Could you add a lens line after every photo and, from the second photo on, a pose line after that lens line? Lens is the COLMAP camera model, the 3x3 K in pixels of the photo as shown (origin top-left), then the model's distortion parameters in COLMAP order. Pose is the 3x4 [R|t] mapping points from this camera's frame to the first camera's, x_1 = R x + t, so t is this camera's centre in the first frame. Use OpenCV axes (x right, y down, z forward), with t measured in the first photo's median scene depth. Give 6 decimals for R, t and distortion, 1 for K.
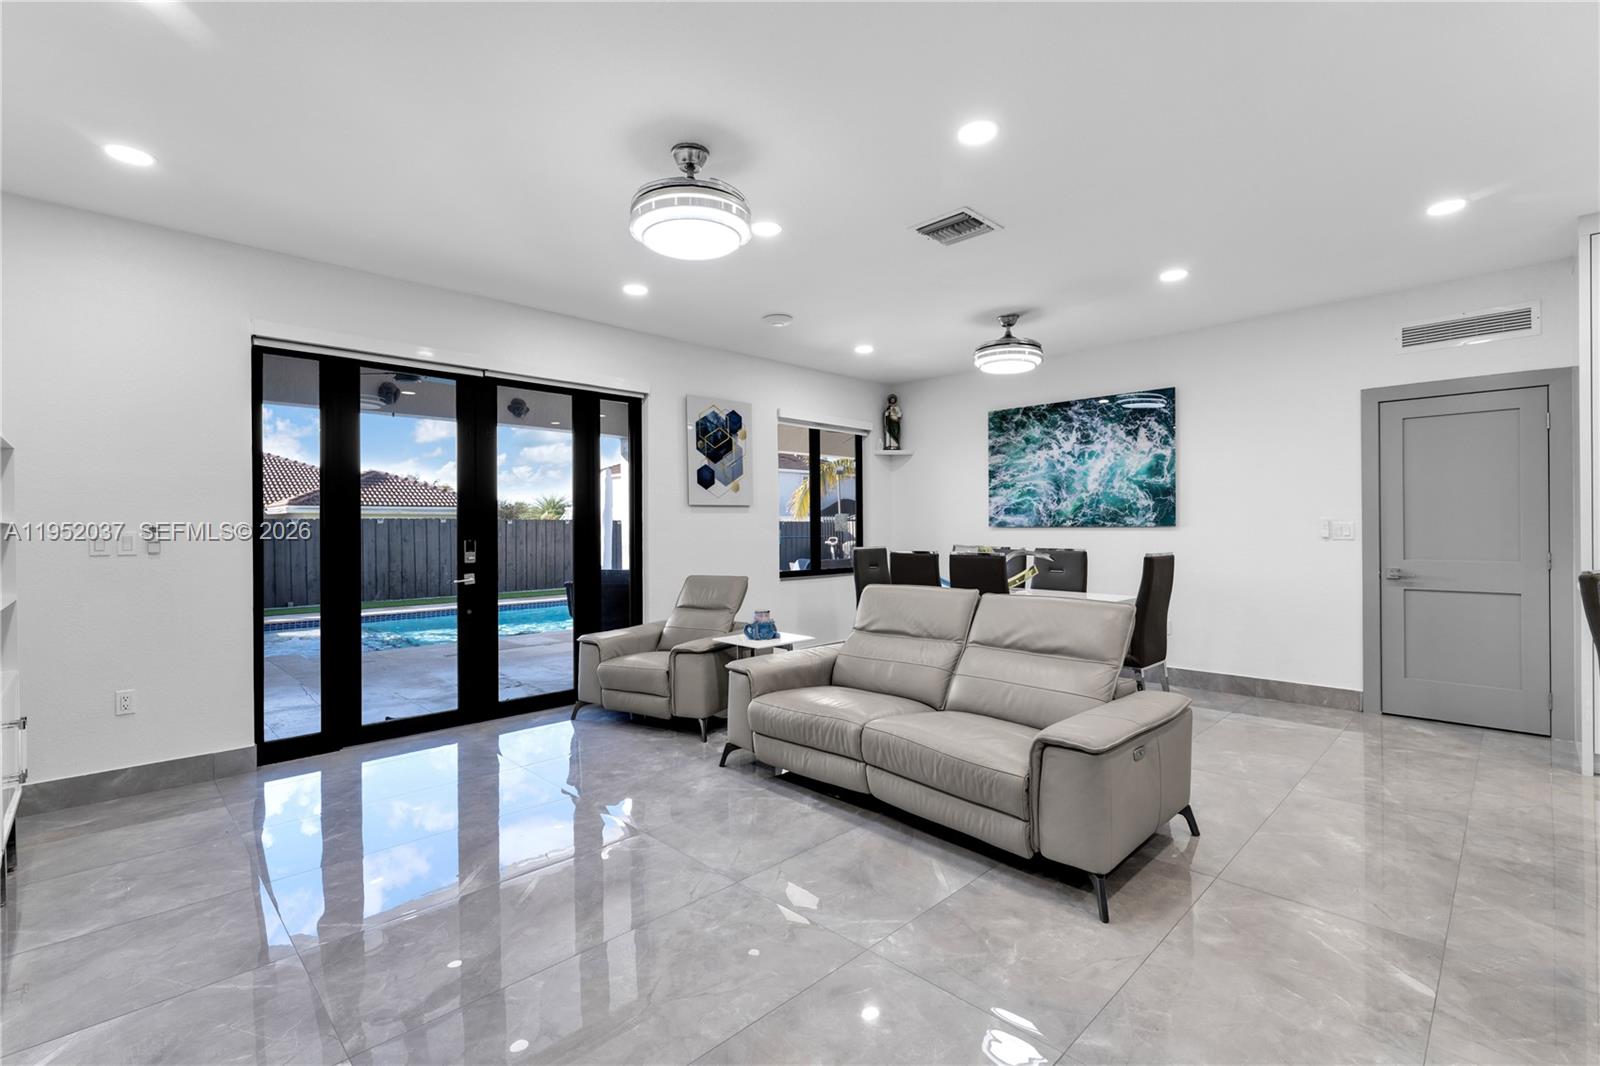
lens RADIAL K [[714.7, 0, 807.8], [0, 714.7, 527.6], [0, 0, 1]] dist [-0.010481, 0.000088]
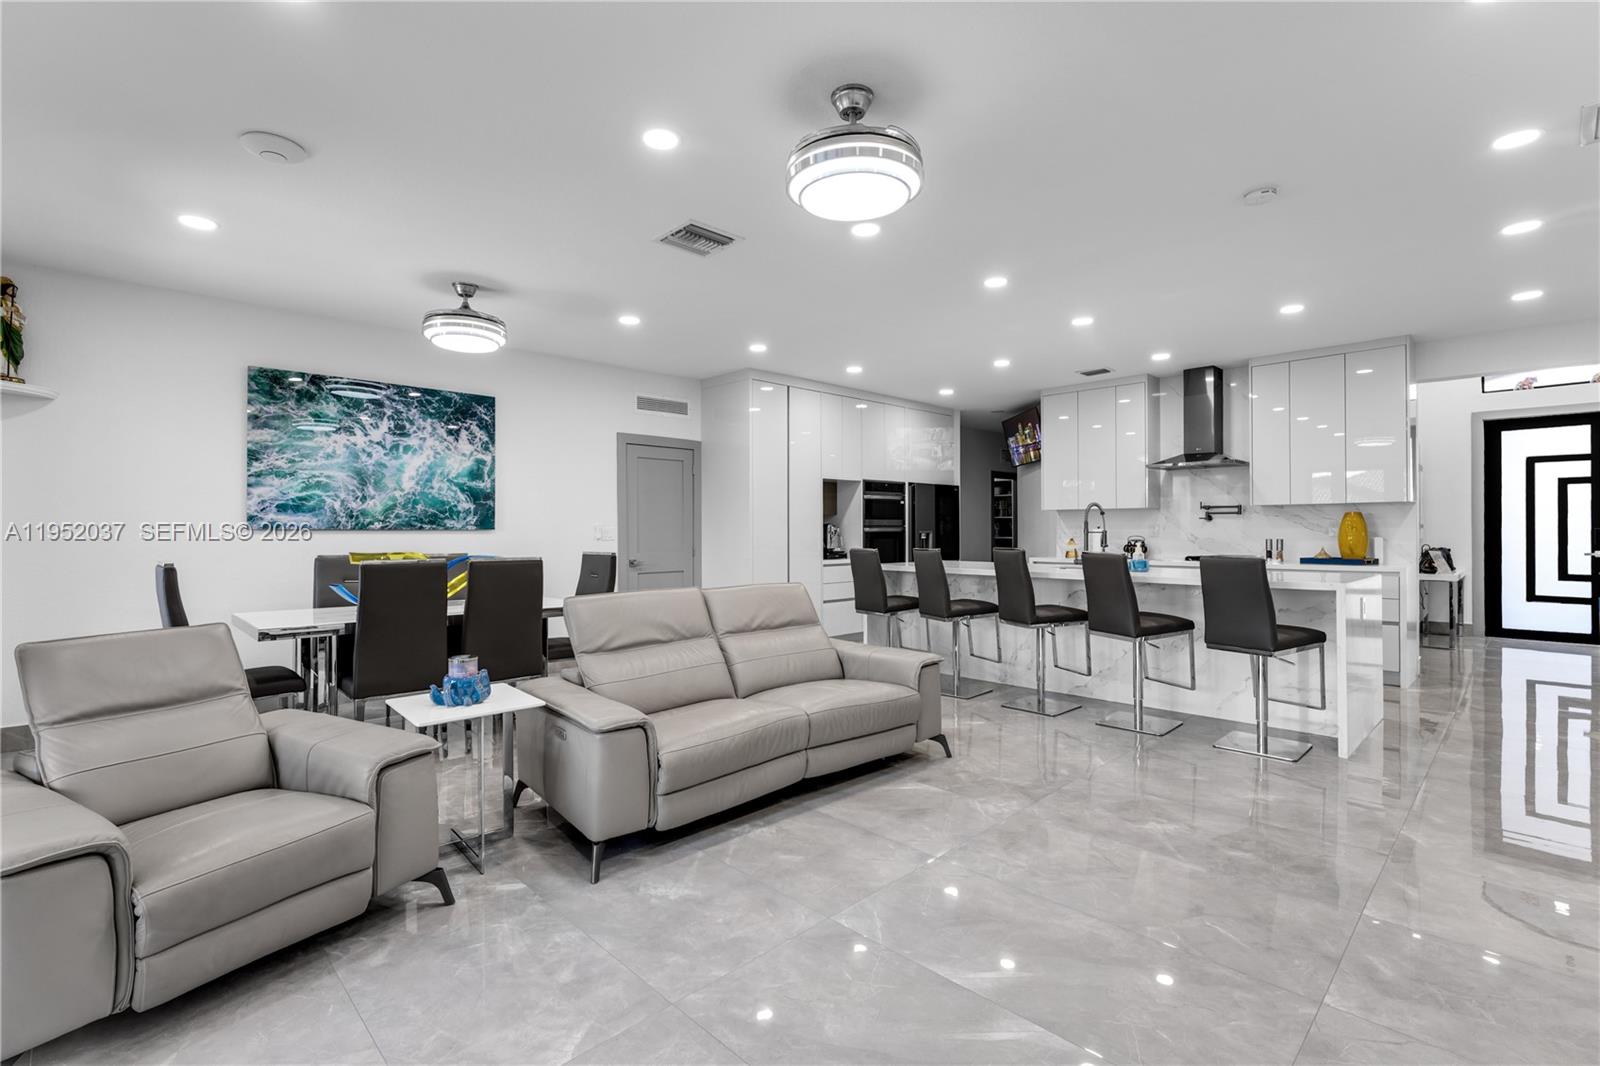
lens RADIAL K [[714.7, 0, 800.8], [0, 714.7, 529.1], [0, 0, 1]] dist [-0.010481, 0.000088]
pose [[0.013347, 0.008853, 0.999872, -0.484757], [0.001782, 0.999959, -0.008877, 0.006645], [-0.999909, 0.001900, 0.013330, 0.492605]]
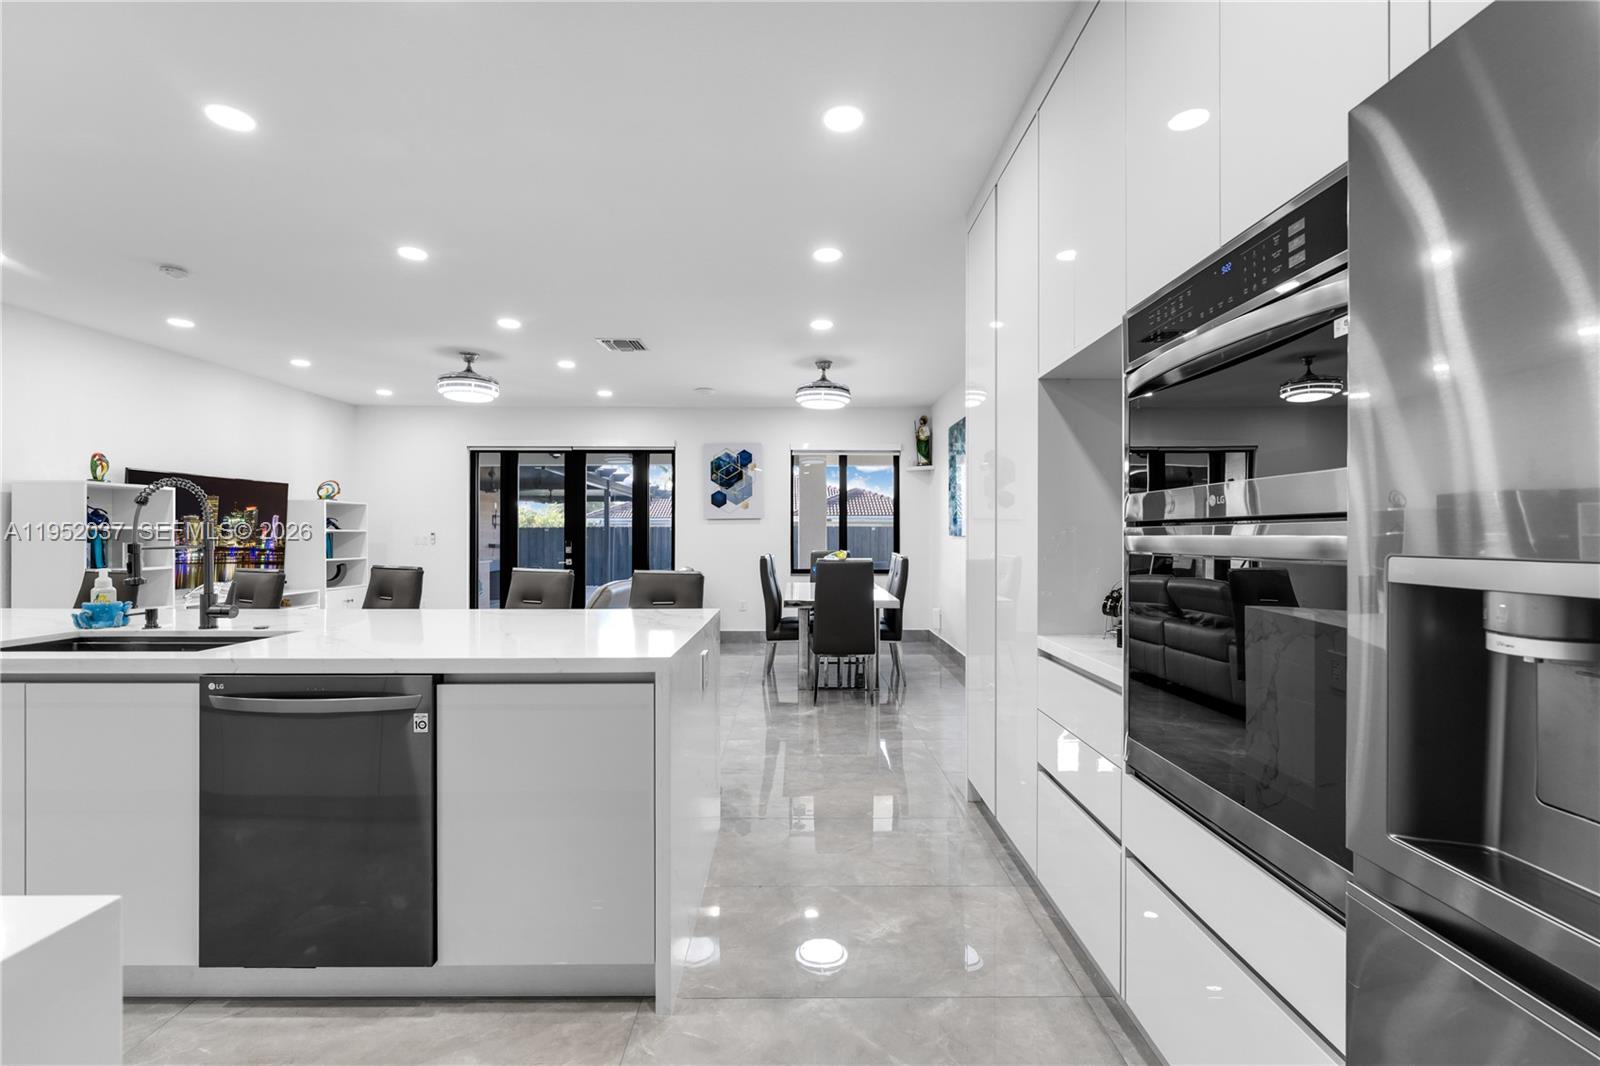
lens RADIAL K [[739.5, 0, 792.2], [0, 739.5, 517.1], [0, 0, 1]] dist [-0.004270, -0.000723]
pose [[0.694811, -0.009570, -0.719128, 1.022655], [-0.007679, 0.999756, -0.020724, -0.005658], [0.719151, 0.019921, 0.694568, 0.079801]]
